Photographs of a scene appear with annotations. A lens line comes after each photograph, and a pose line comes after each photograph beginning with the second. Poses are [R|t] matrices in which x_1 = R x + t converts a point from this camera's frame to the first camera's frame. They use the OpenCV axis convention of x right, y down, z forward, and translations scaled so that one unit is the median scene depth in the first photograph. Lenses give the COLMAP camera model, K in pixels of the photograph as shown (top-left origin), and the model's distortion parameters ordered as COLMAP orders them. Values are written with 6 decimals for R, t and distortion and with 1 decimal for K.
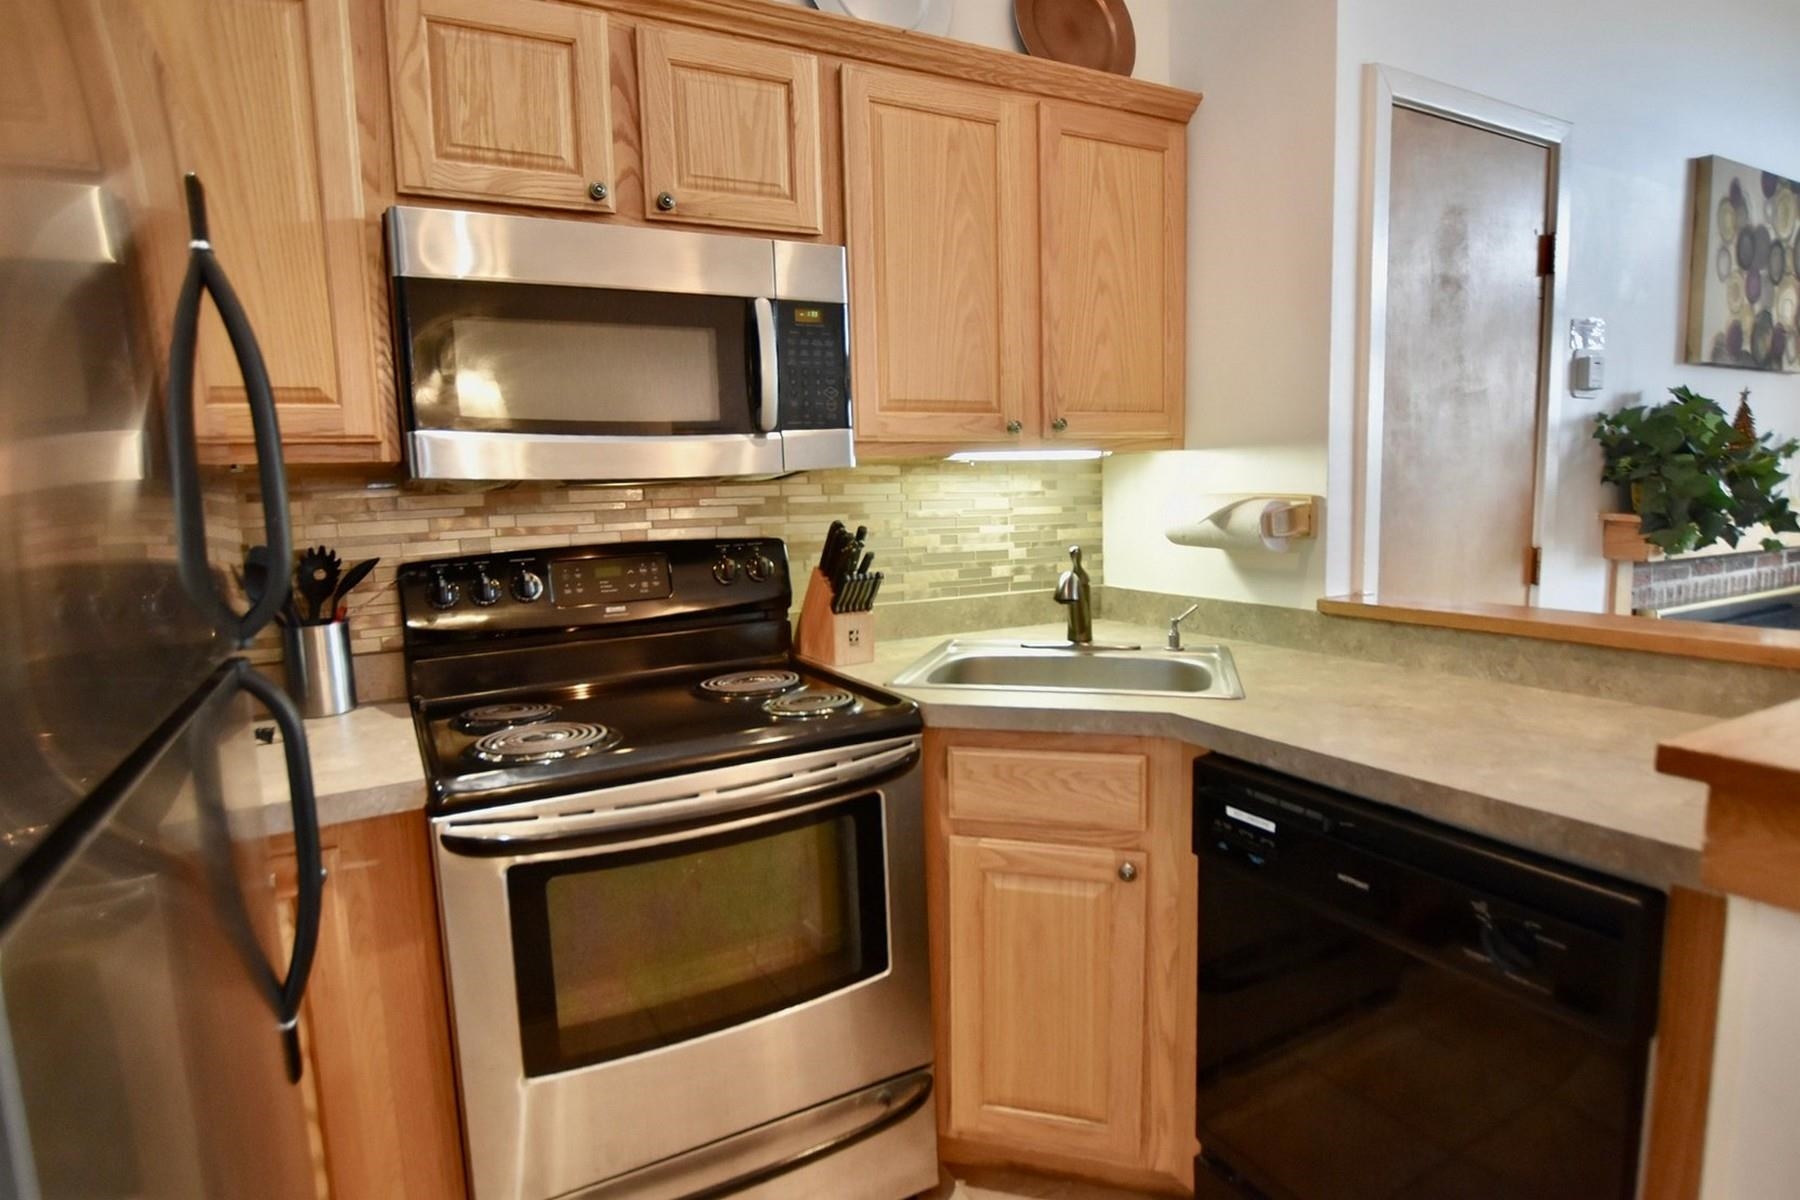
lens RADIAL K [[953.8, 0, 900.0], [0, 953.8, 600.0], [0, 0, 1]] dist [-0.022969, -0.000203]
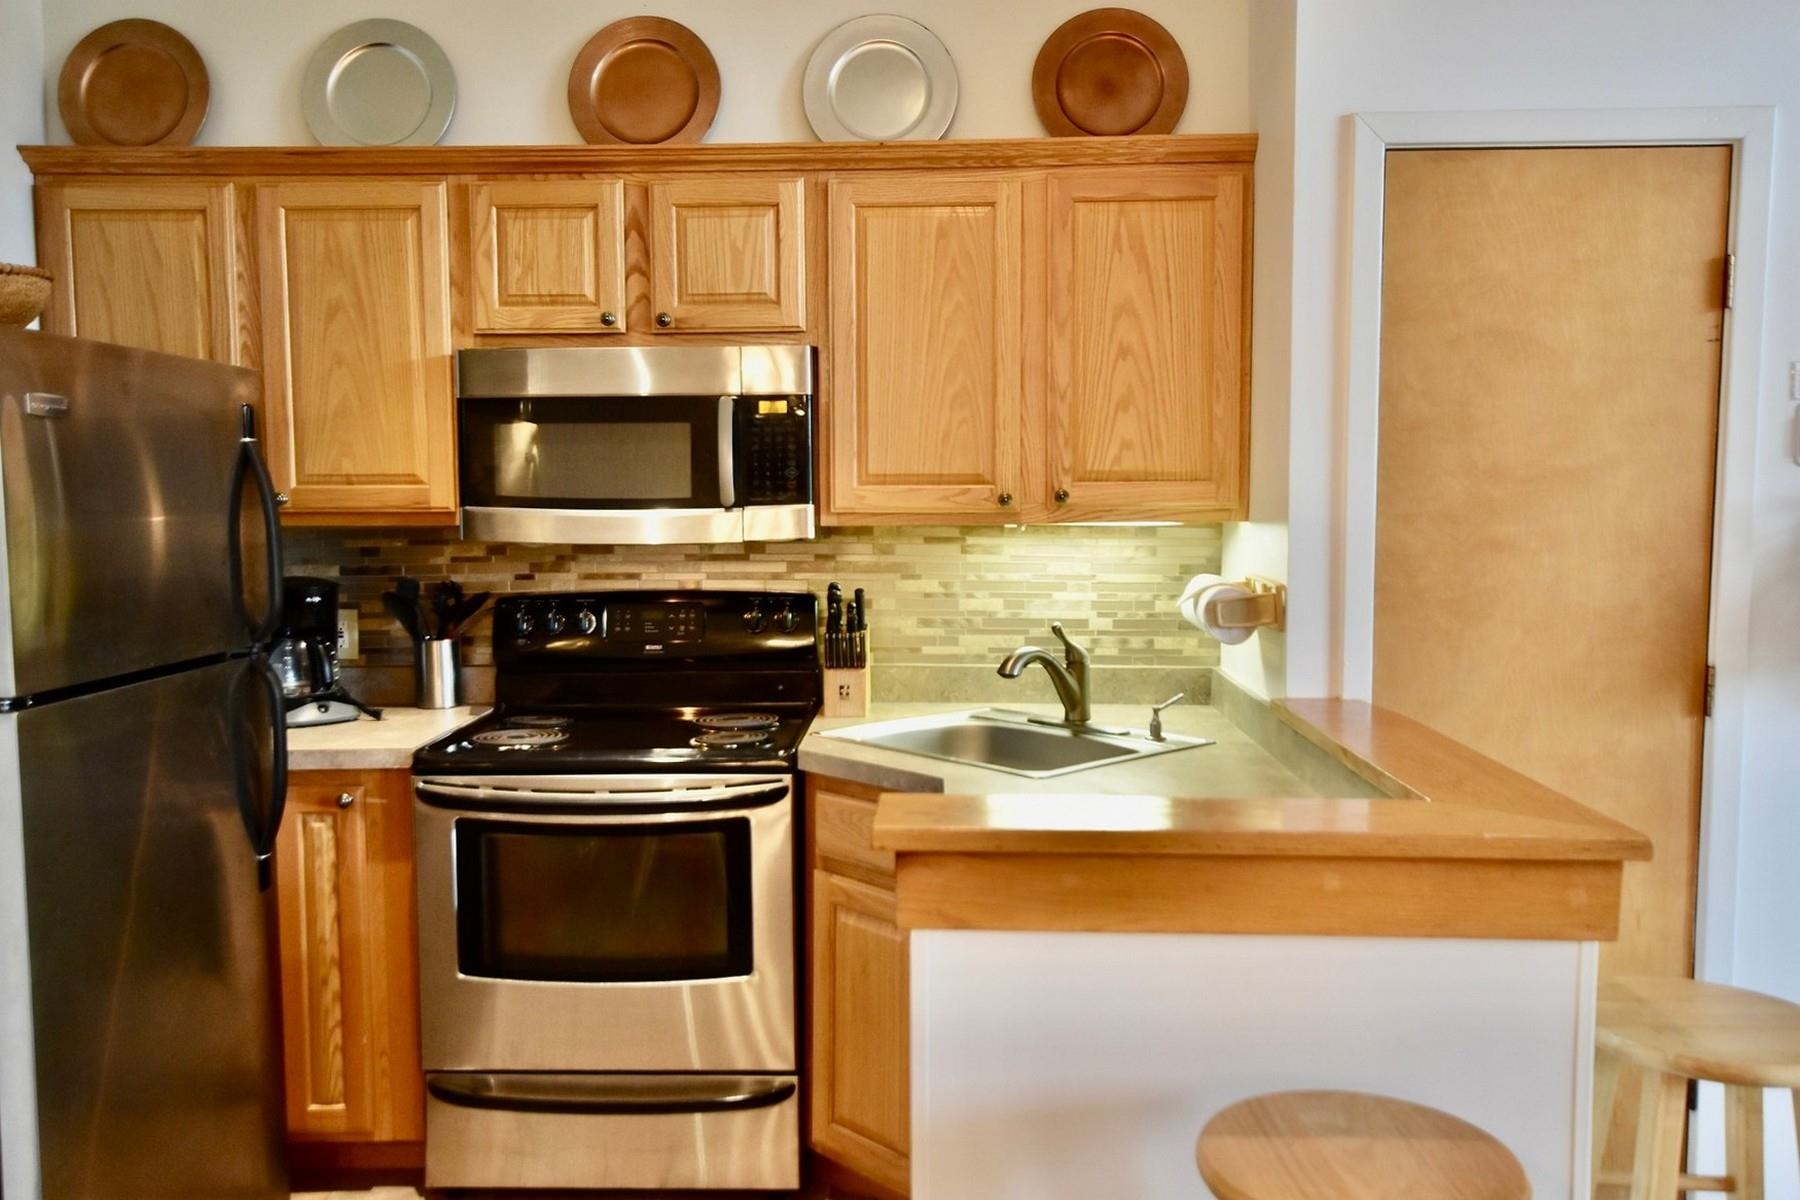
lens RADIAL K [[1448.0, 0, 900.0], [0, 1448.0, 600.0], [0, 0, 1]] dist [-0.002554, -0.002045]
pose [[0.865460, 0.064772, -0.496773, 0.919933], [-0.081196, 0.996632, -0.011510, -0.056983], [0.494354, 0.050298, 0.867804, -0.435211]]
